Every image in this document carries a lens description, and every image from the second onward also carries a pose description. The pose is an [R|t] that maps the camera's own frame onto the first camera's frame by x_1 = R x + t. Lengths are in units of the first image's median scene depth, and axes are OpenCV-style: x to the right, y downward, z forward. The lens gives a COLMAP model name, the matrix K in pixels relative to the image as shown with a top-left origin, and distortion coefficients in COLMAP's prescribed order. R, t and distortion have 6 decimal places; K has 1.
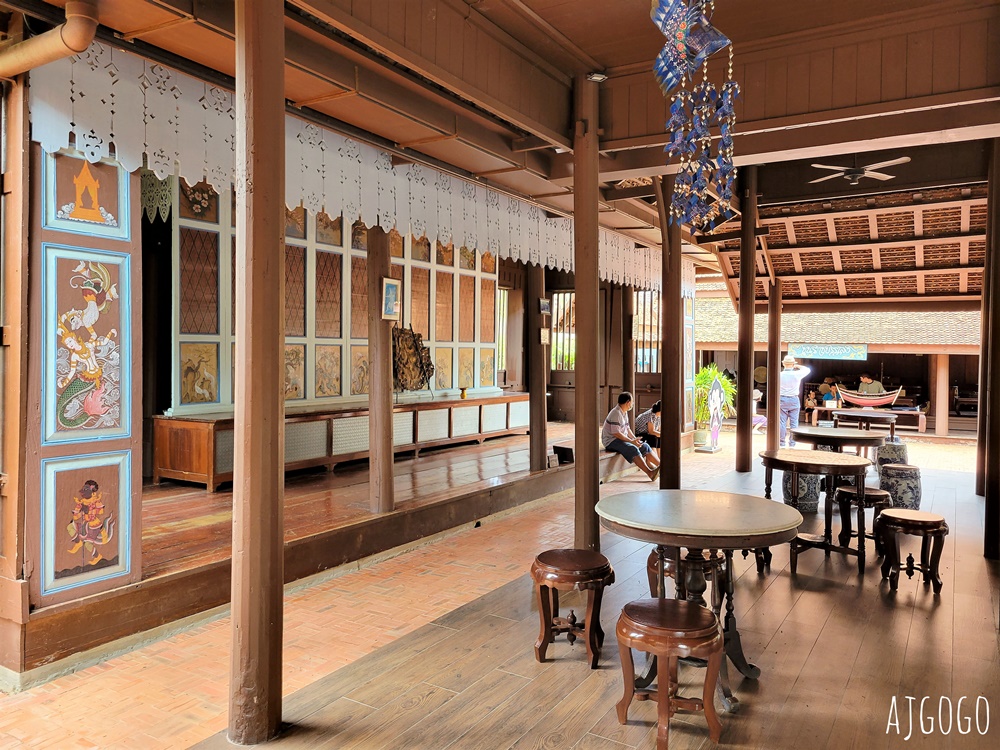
lens RADIAL K [[764.7, 0, 496.8], [0, 764.7, 373.8], [0, 0, 1]] dist [0.075764, 0.001648]
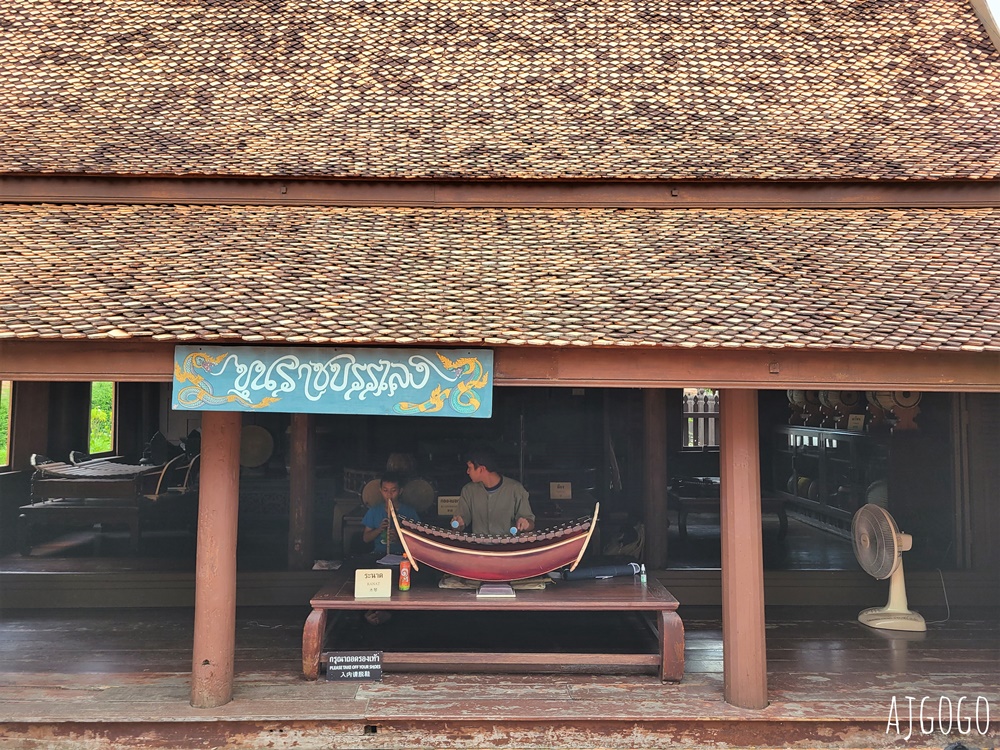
lens RADIAL K [[764.7, 0, 501.2], [0, 764.7, 374.3], [0, 0, 1]] dist [0.075764, 0.001648]
pose [[0.877048, 0.013530, 0.480212, 0.346019], [0.019433, 0.997786, -0.063604, -0.014675], [-0.480009, 0.065116, 0.874844, 0.751589]]
